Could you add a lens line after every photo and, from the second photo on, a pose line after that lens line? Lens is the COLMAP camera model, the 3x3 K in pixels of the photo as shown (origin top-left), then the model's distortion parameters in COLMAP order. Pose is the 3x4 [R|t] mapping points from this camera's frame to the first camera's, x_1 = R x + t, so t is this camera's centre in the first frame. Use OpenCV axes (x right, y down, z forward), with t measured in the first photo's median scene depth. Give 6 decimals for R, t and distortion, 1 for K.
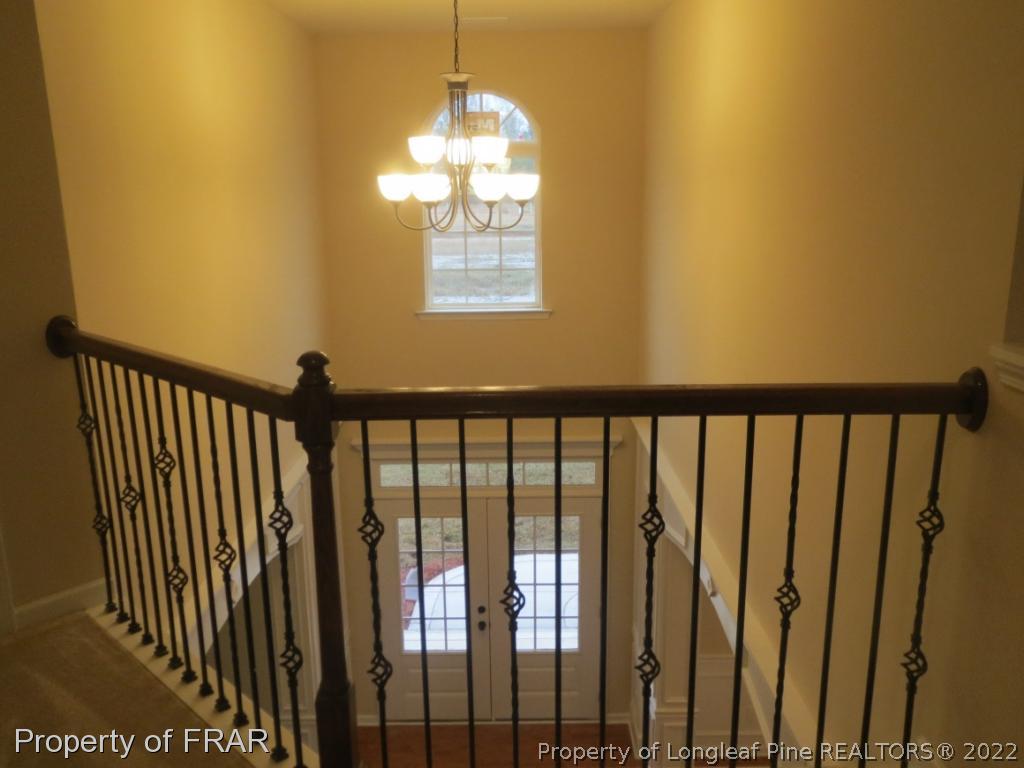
lens RADIAL K [[859.0, 0, 512.7], [0, 859.0, 386.3], [0, 0, 1]] dist [-0.030623, -0.001514]
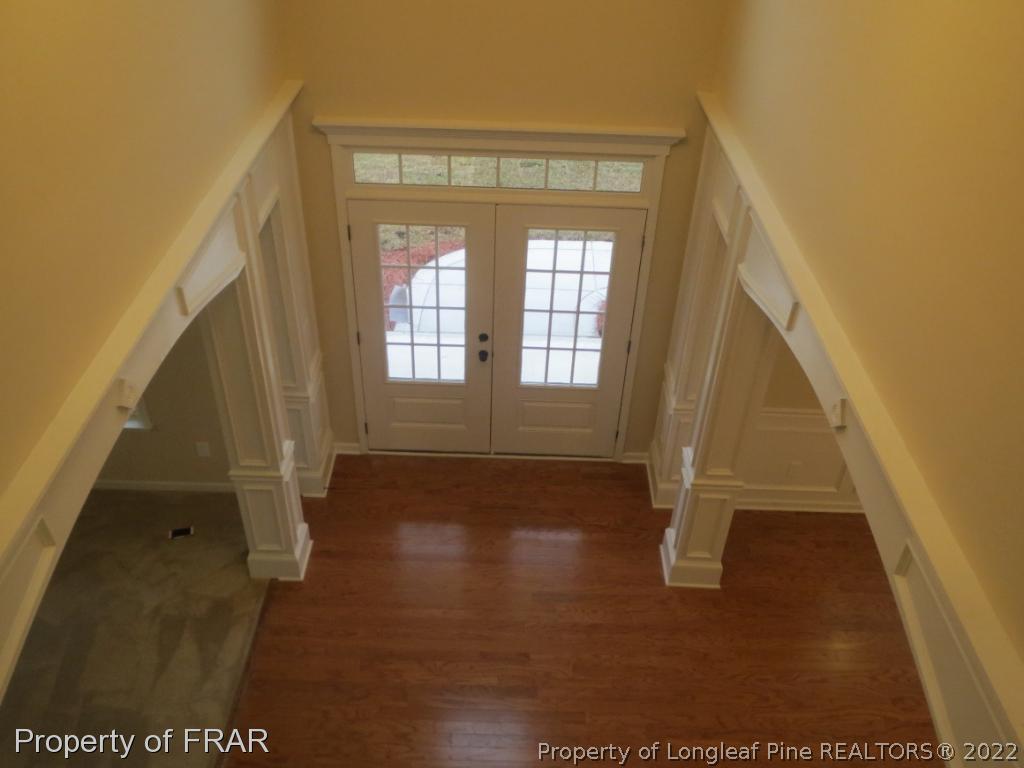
lens RADIAL K [[859.0, 0, 509.8], [0, 859.0, 382.3], [0, 0, 1]] dist [-0.030623, -0.001514]
pose [[0.998887, 0.043854, 0.017349, -0.022943], [-0.047123, 0.913286, 0.404583, -0.030168], [0.001898, -0.404951, 0.914337, 0.230941]]
